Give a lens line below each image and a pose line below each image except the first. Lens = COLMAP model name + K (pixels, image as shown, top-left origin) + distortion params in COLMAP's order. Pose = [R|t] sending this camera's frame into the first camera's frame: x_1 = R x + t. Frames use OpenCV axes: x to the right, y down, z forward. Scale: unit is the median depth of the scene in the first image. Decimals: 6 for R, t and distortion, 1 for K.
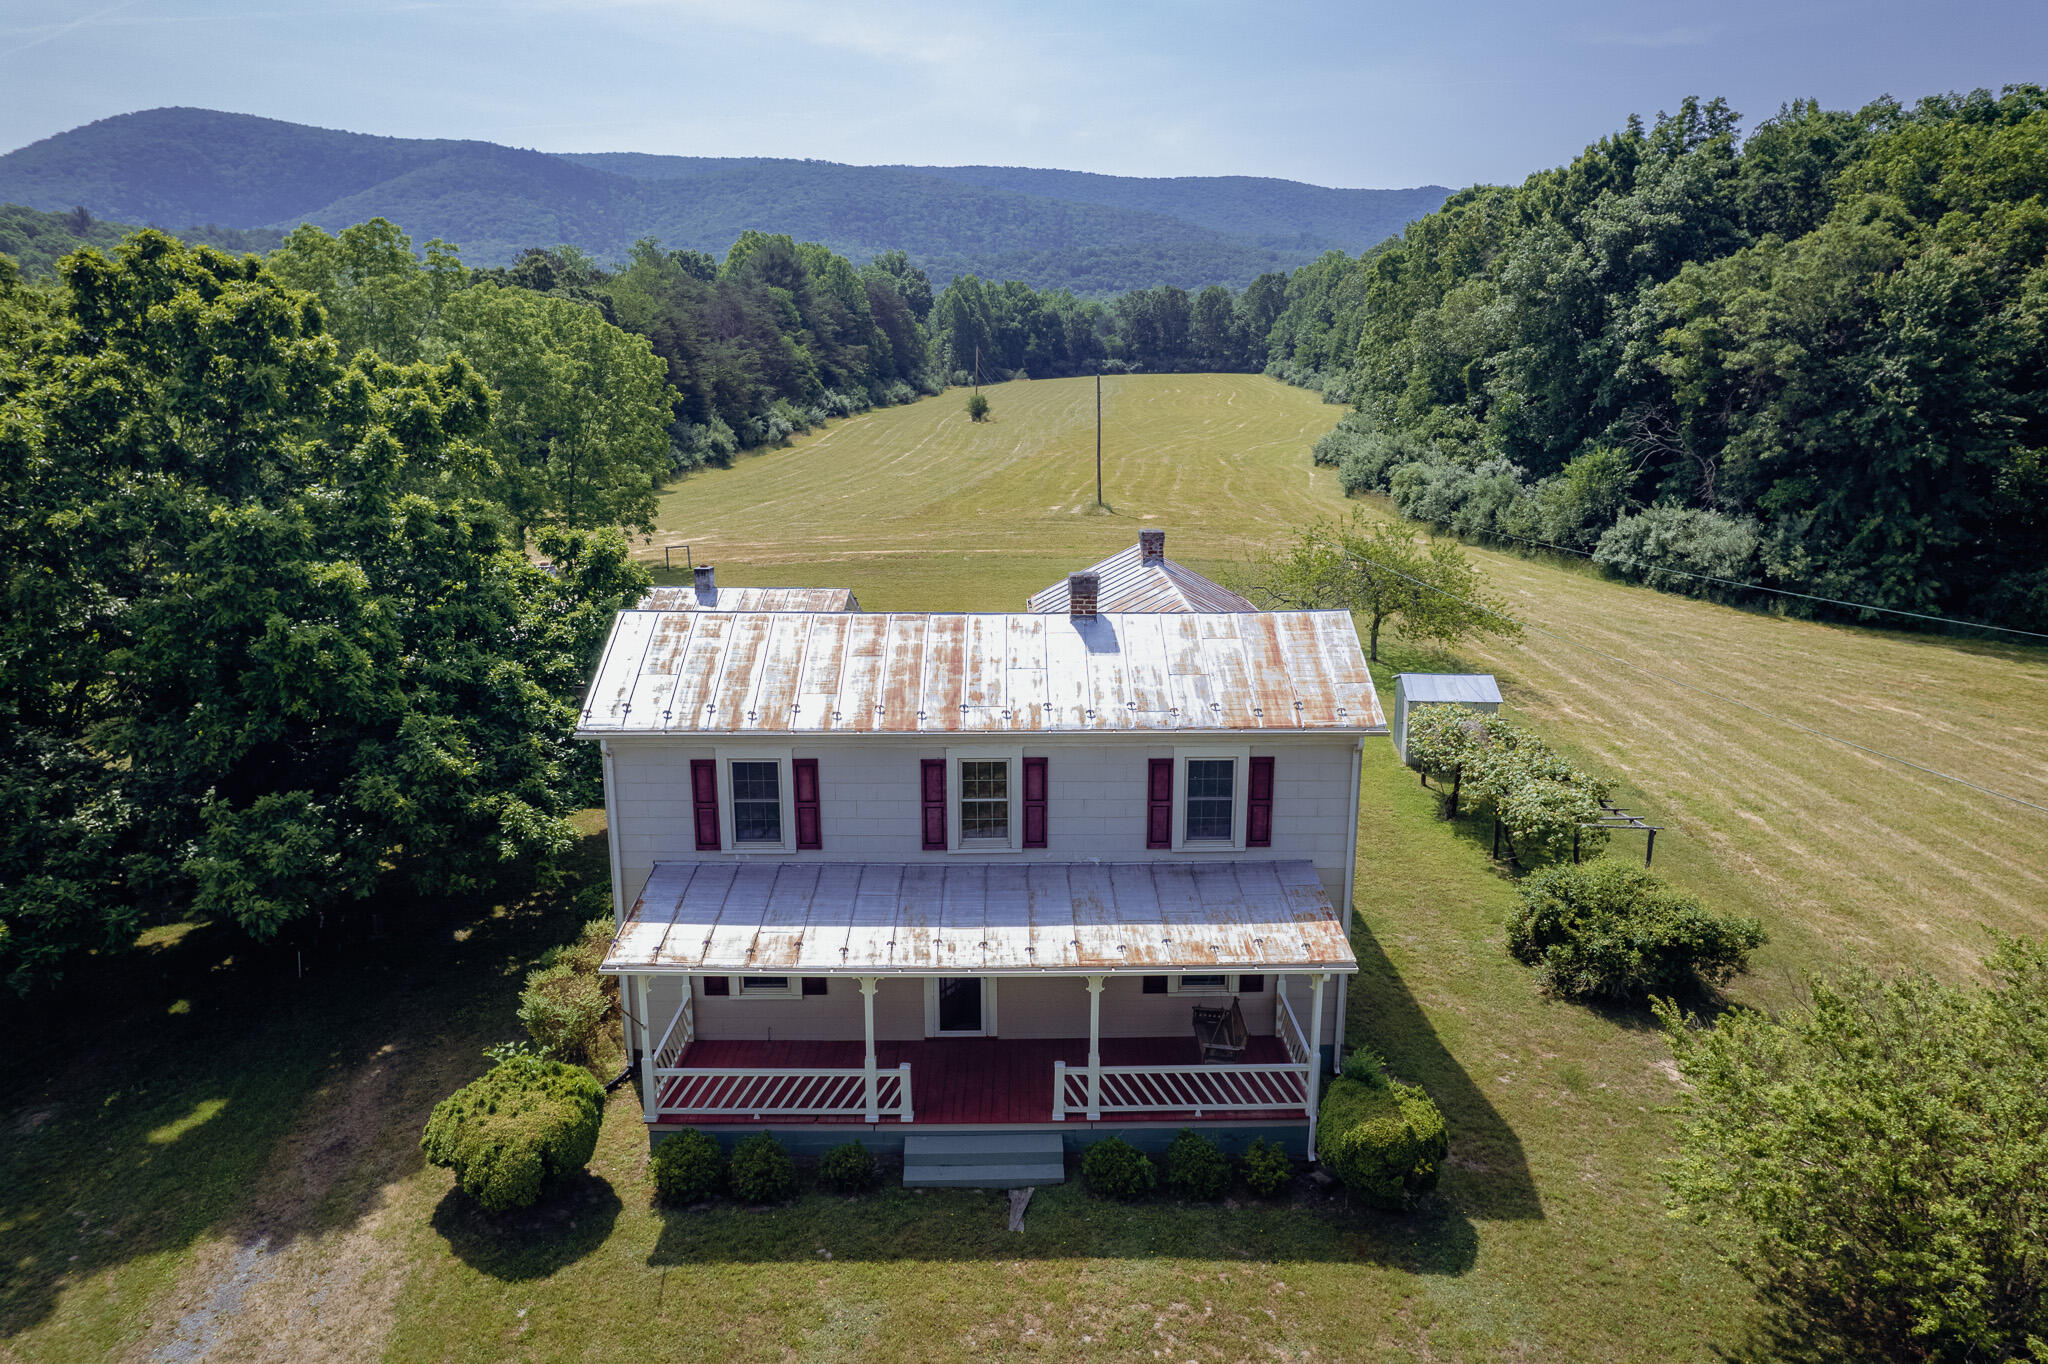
lens RADIAL K [[1314.0, 0, 1029.1], [0, 1314.0, 693.1], [0, 0, 1]] dist [-0.077620, 0.072775]
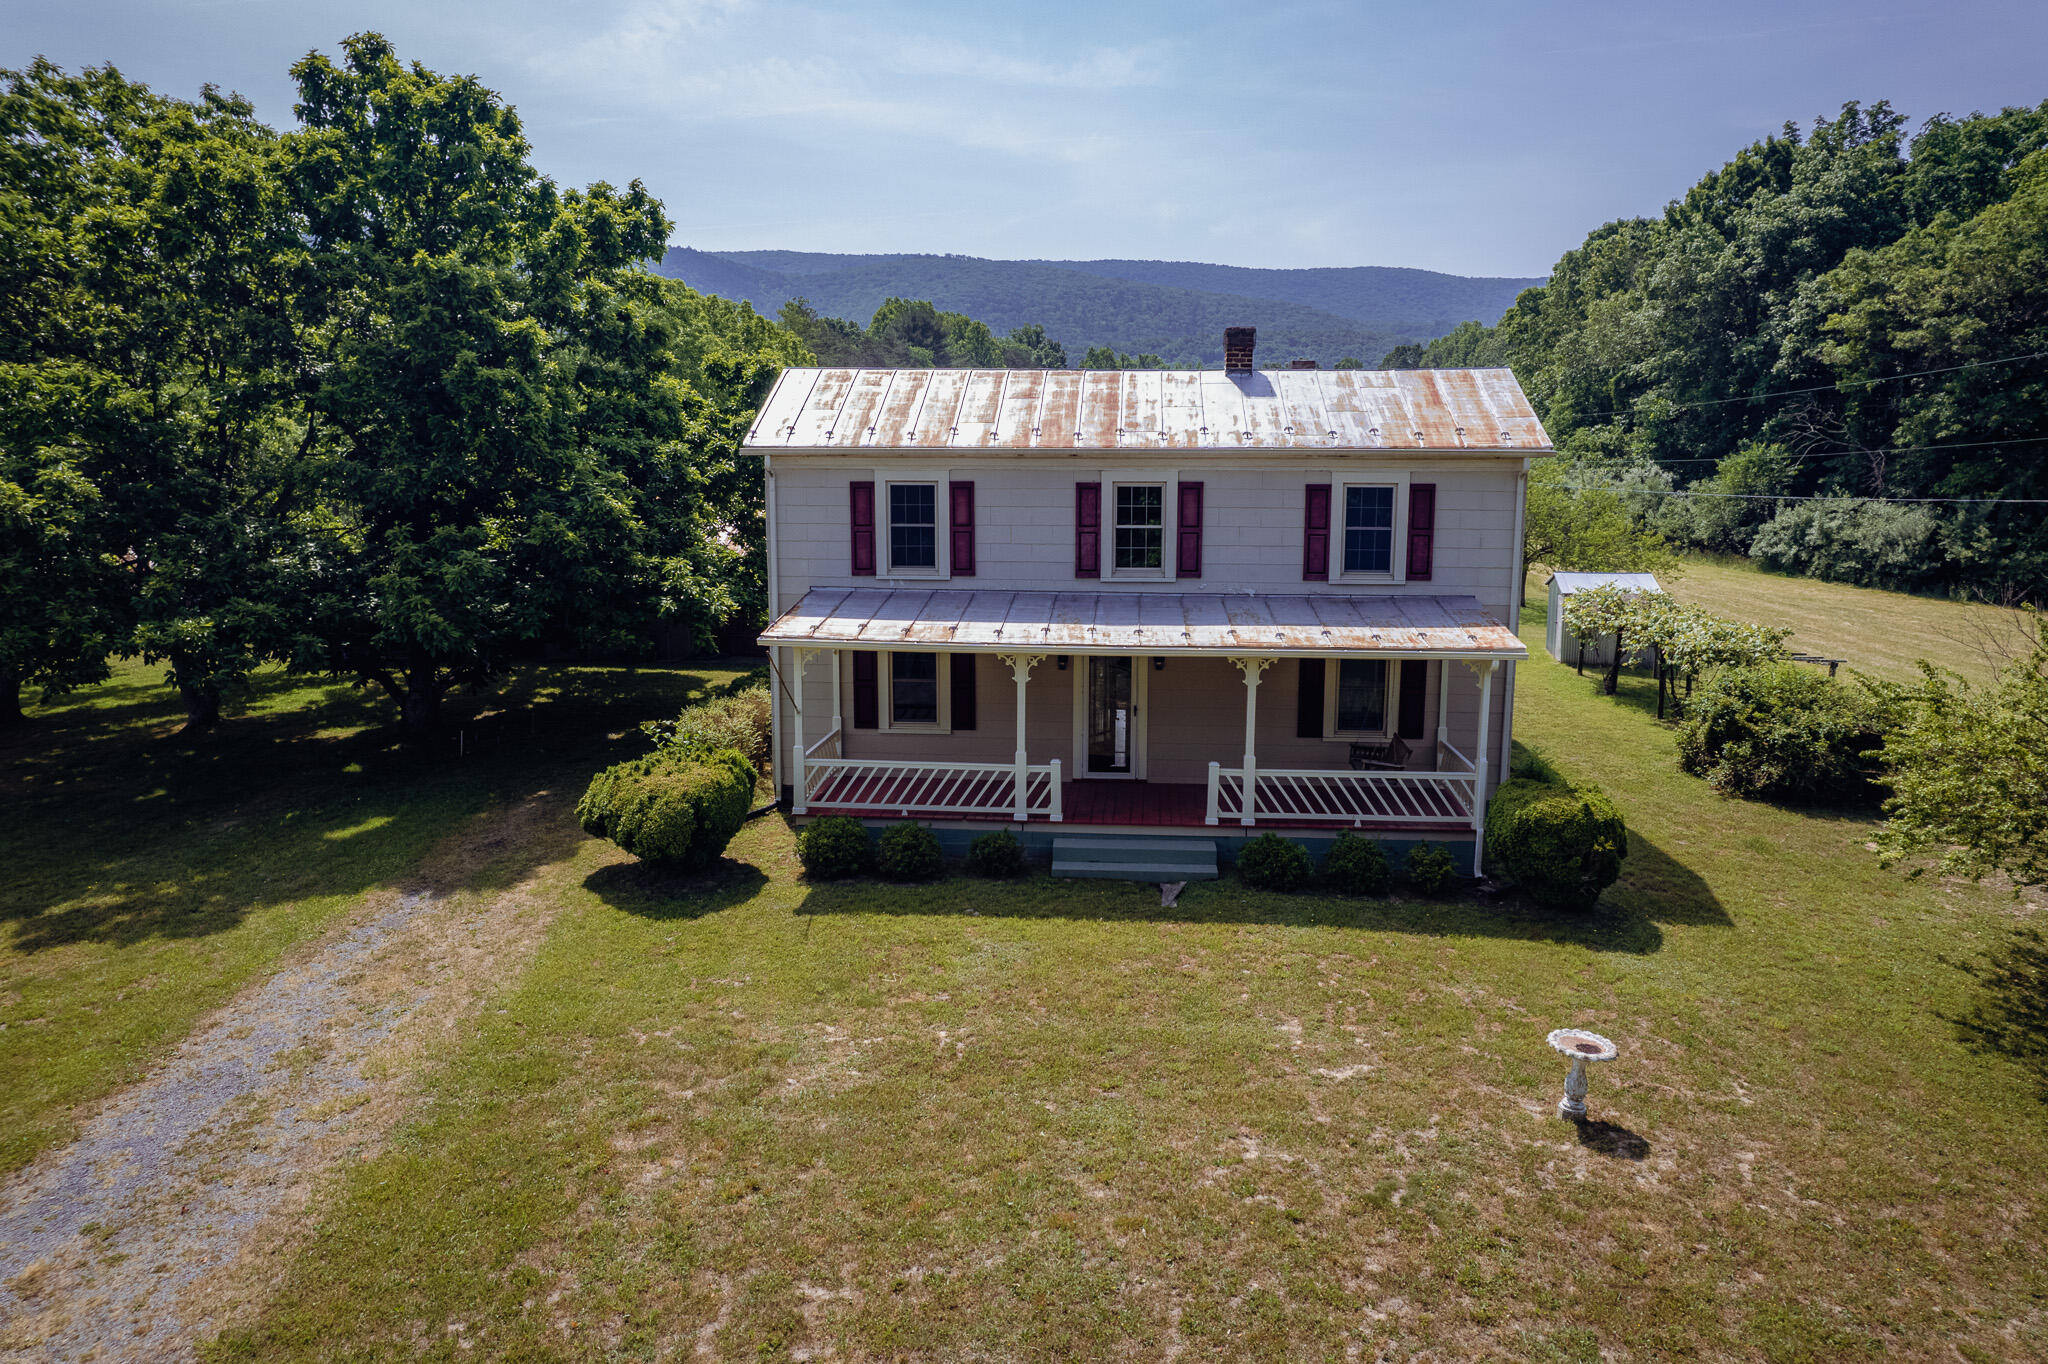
lens RADIAL K [[1314.0, 0, 1029.1], [0, 1314.0, 693.1], [0, 0, 1]] dist [-0.077620, 0.072775]
pose [[0.995247, 0.017512, -0.095791, -0.019064], [-0.023733, 0.997655, -0.064196, 0.268094], [0.094442, 0.066164, 0.993329, 0.011341]]
